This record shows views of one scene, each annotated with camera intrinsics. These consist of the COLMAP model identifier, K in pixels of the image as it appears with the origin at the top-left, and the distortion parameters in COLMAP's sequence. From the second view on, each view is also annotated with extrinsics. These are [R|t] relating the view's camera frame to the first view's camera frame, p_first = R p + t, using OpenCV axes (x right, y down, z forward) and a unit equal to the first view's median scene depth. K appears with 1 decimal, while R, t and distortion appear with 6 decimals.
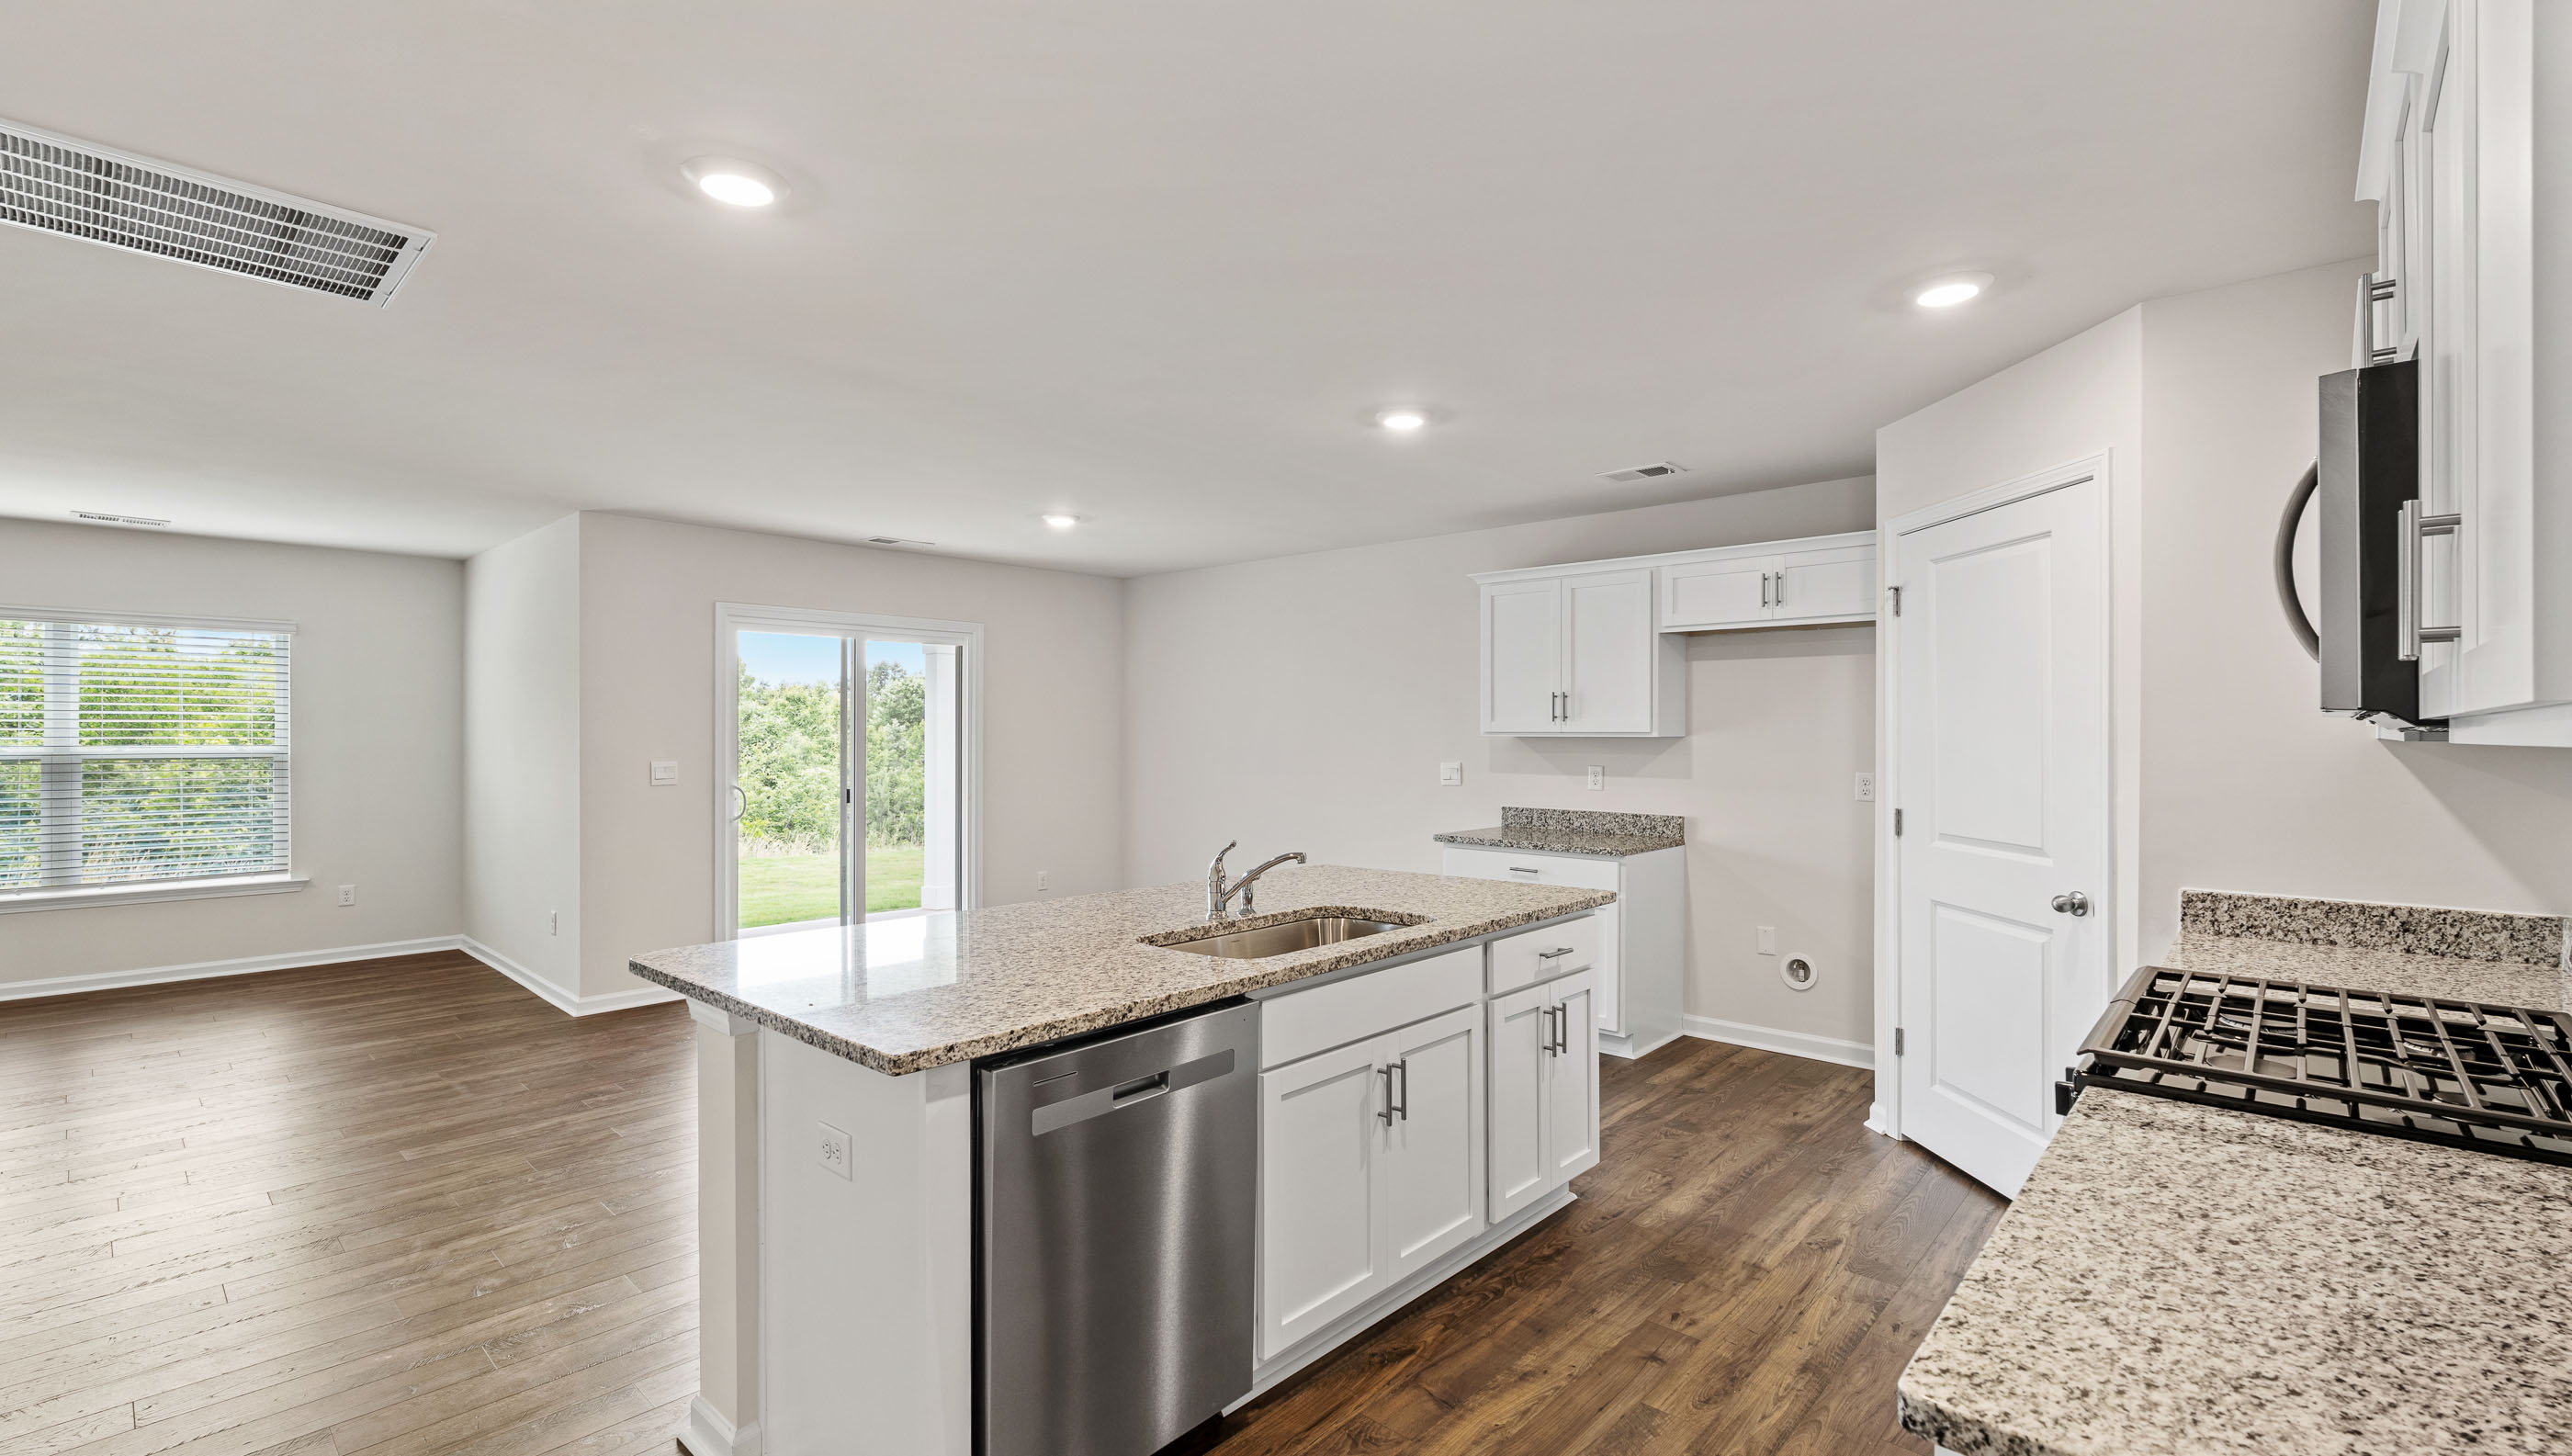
lens RADIAL K [[1121.3, 0, 1268.7], [0, 1121.3, 737.3], [0, 0, 1]] dist [-0.009858, 0.001179]
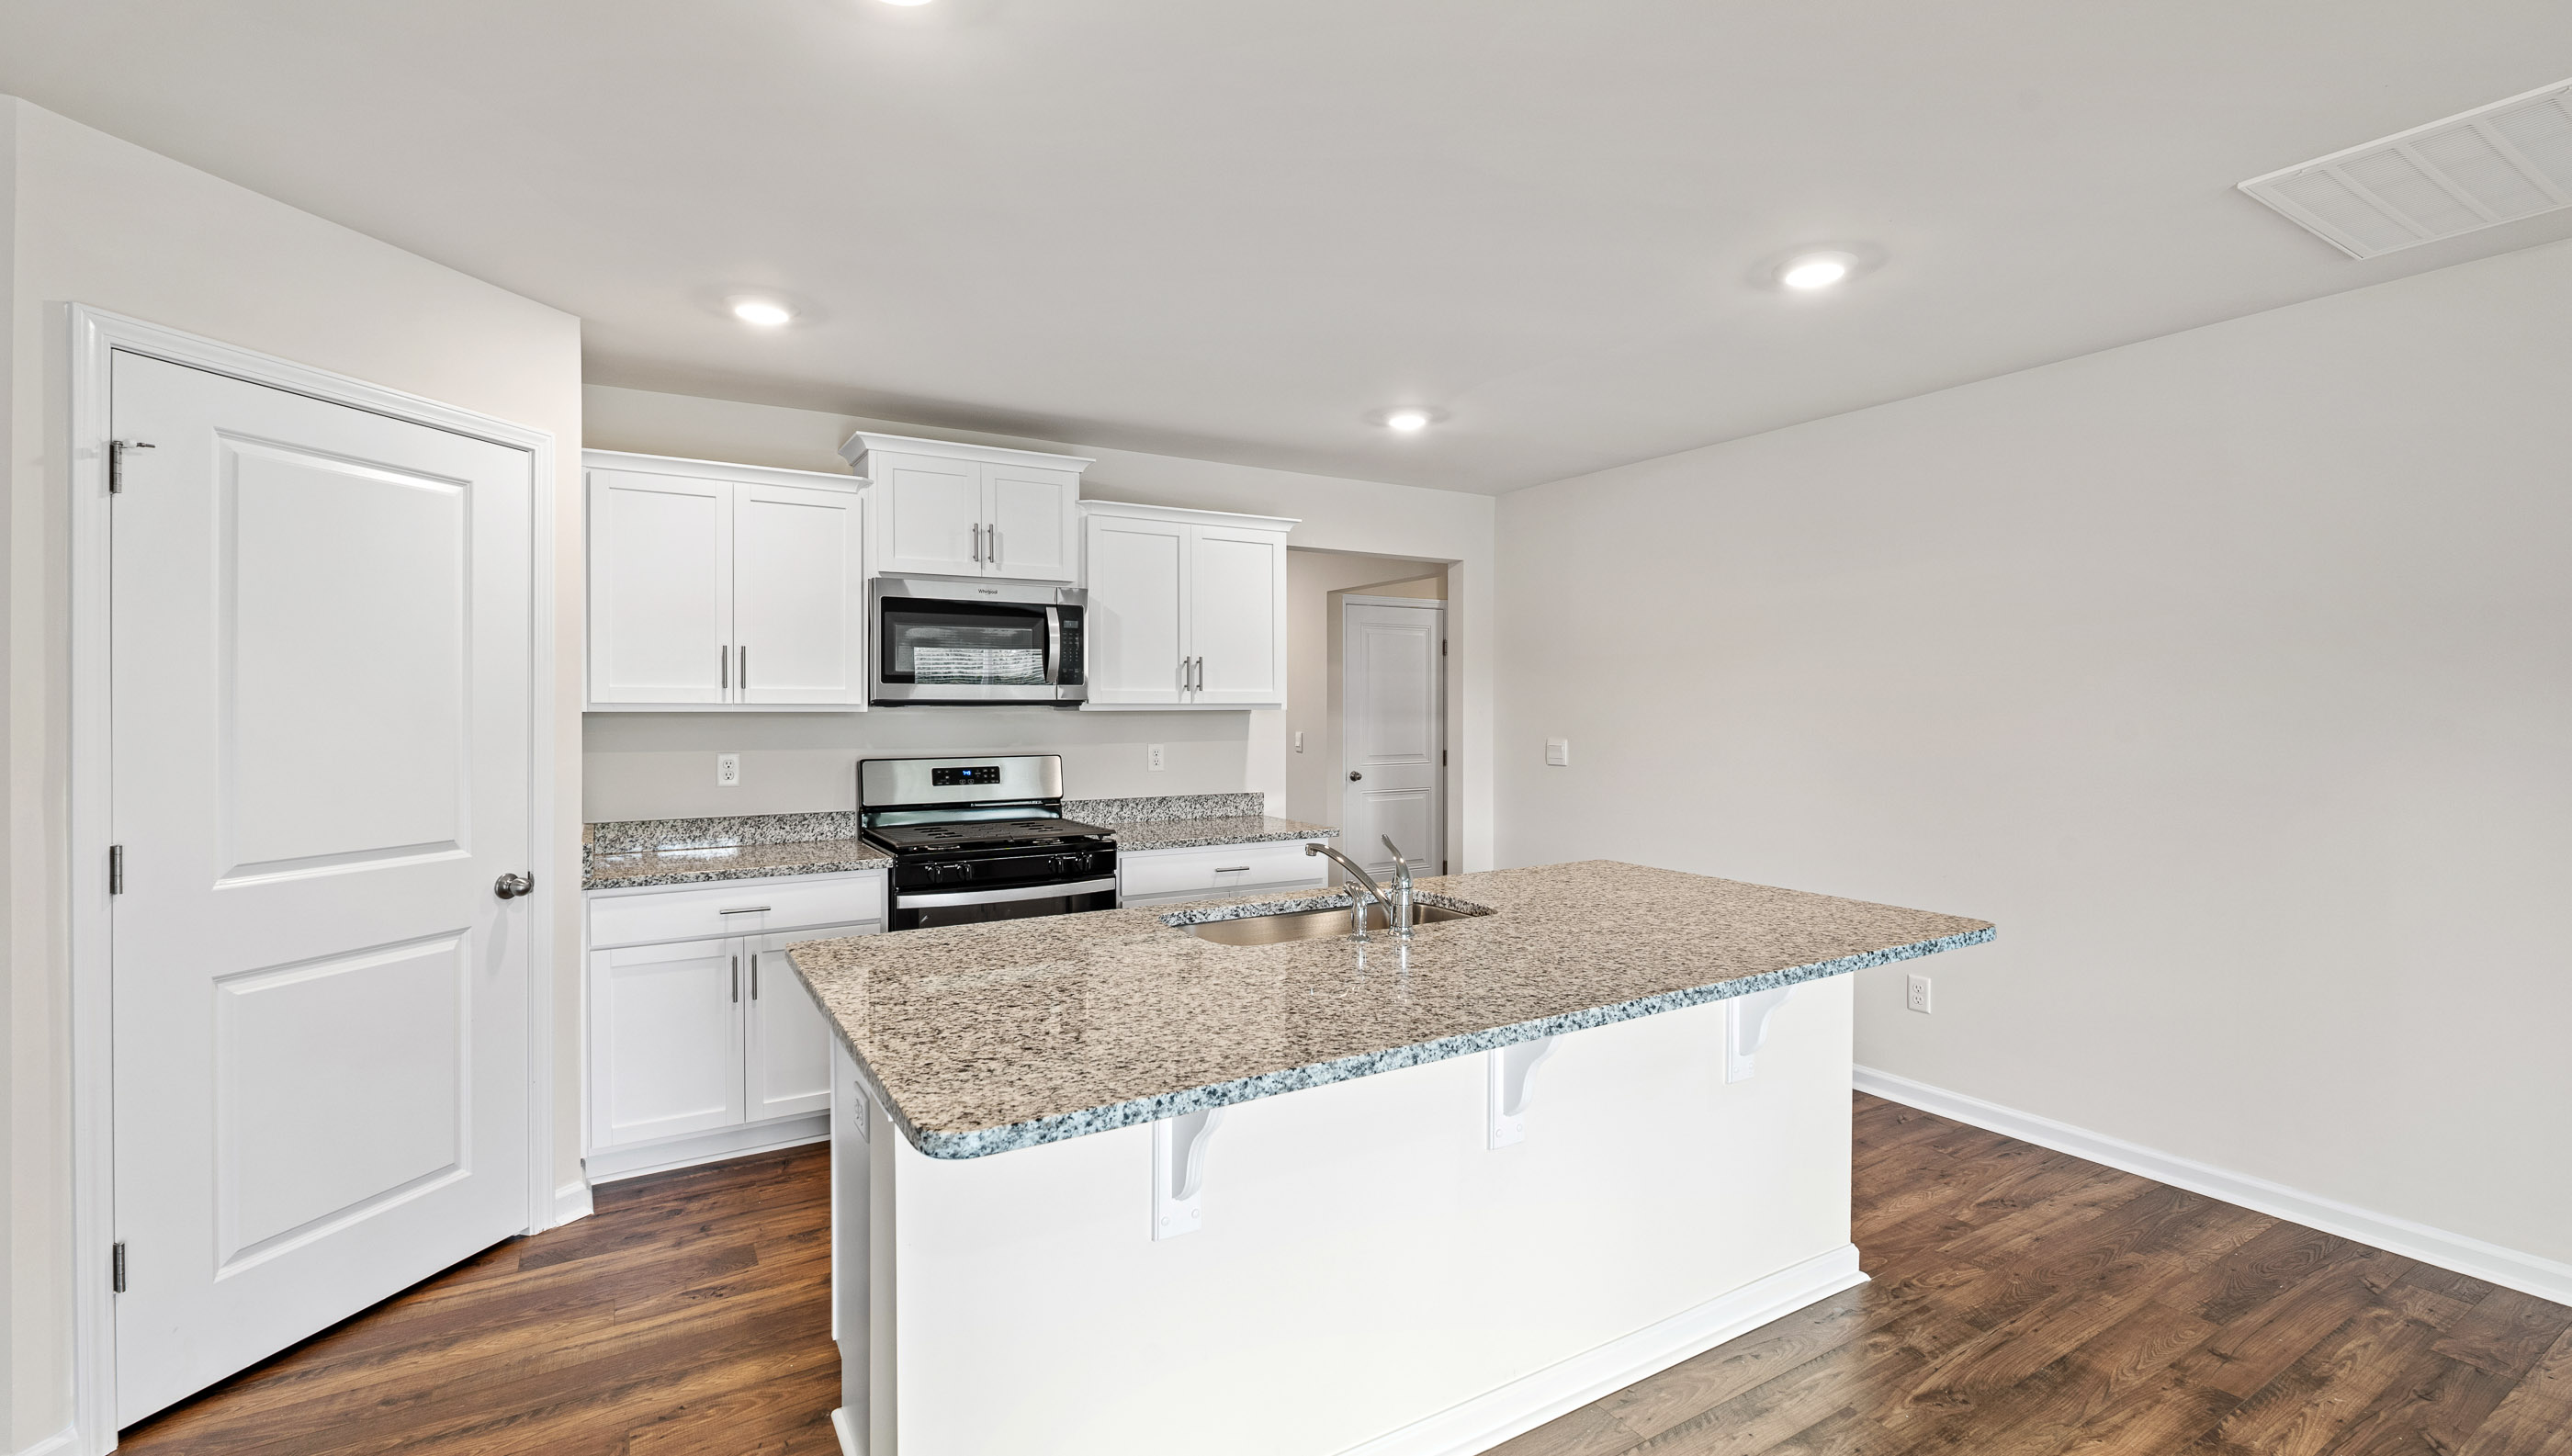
lens RADIAL K [[1121.3, 0, 1287.5], [0, 1121.3, 713.0], [0, 0, 1]] dist [-0.009858, 0.001179]
pose [[-0.963832, -0.000763, 0.266510, -0.120497], [0.001555, 0.999963, 0.008486, -0.004408], [-0.266506, 0.008594, -0.963795, 1.193688]]
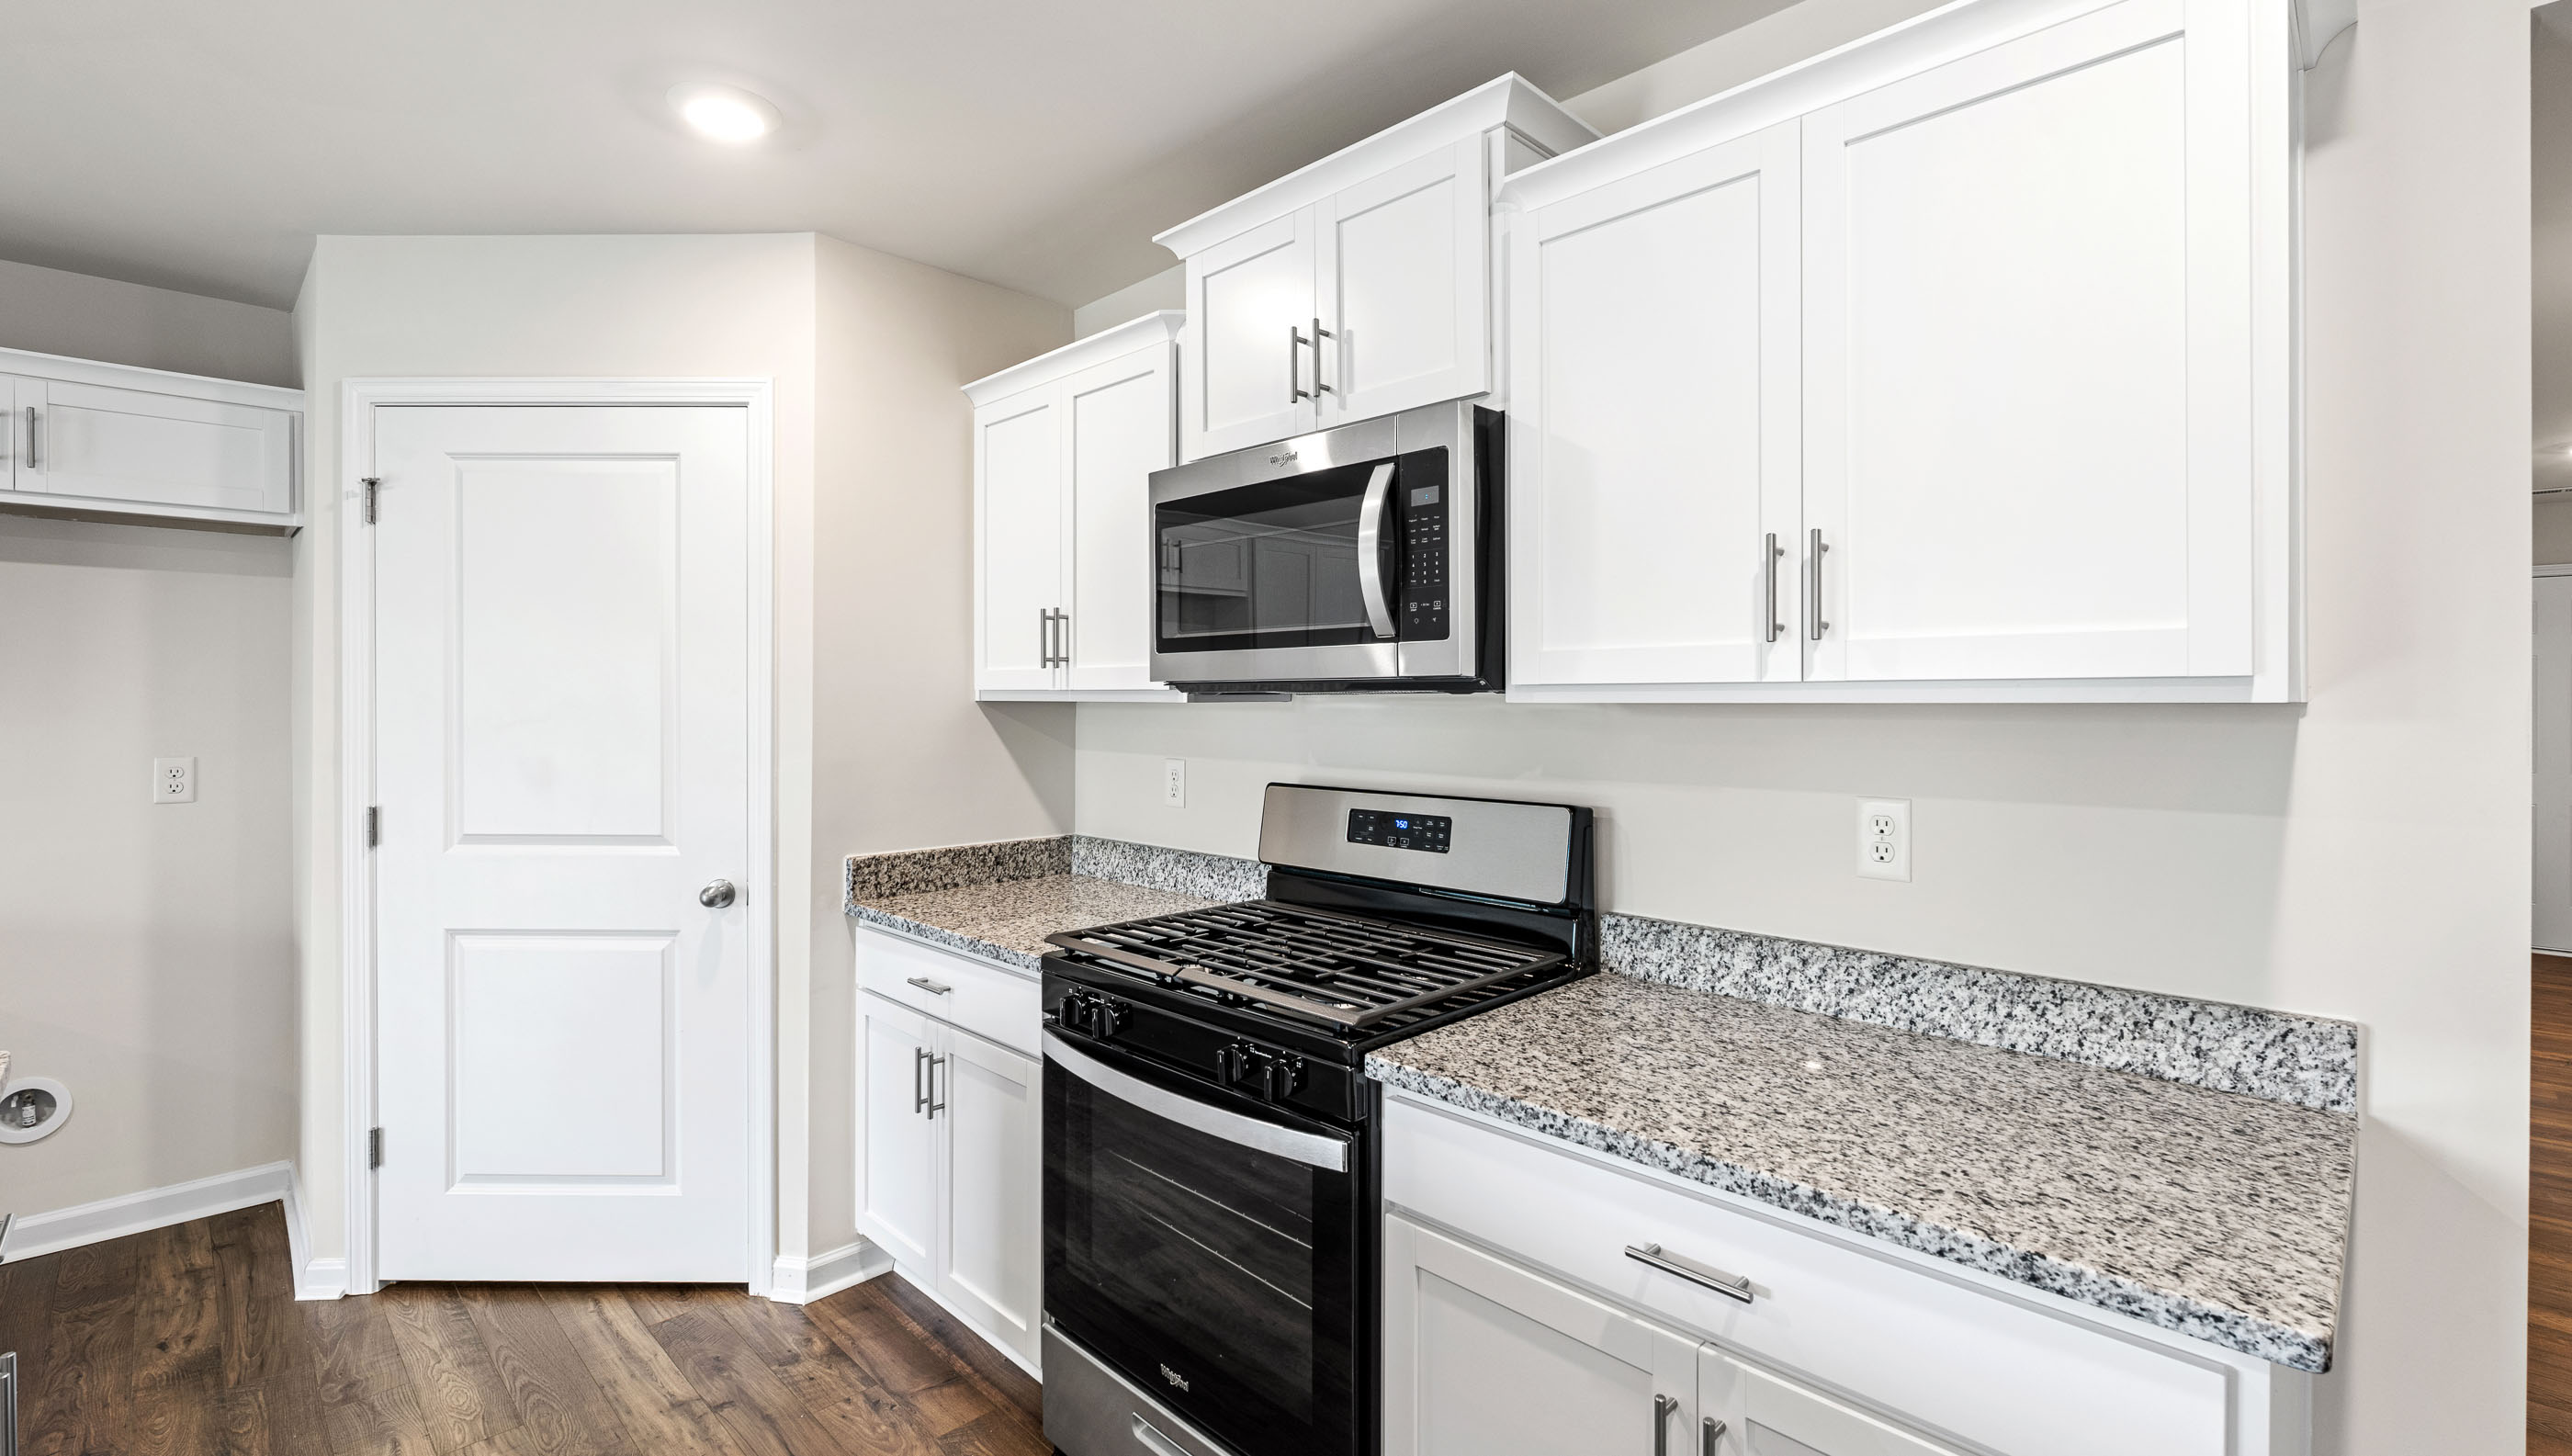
lens RADIAL K [[1121.3, 0, 1294.1], [0, 1121.3, 699.4], [0, 0, 1]] dist [-0.009858, 0.001179]
pose [[0.023805, -0.000247, 0.999717, -0.088937], [0.003758, 0.999993, 0.000157, 0.000209], [-0.999710, 0.003753, 0.023806, 0.366832]]
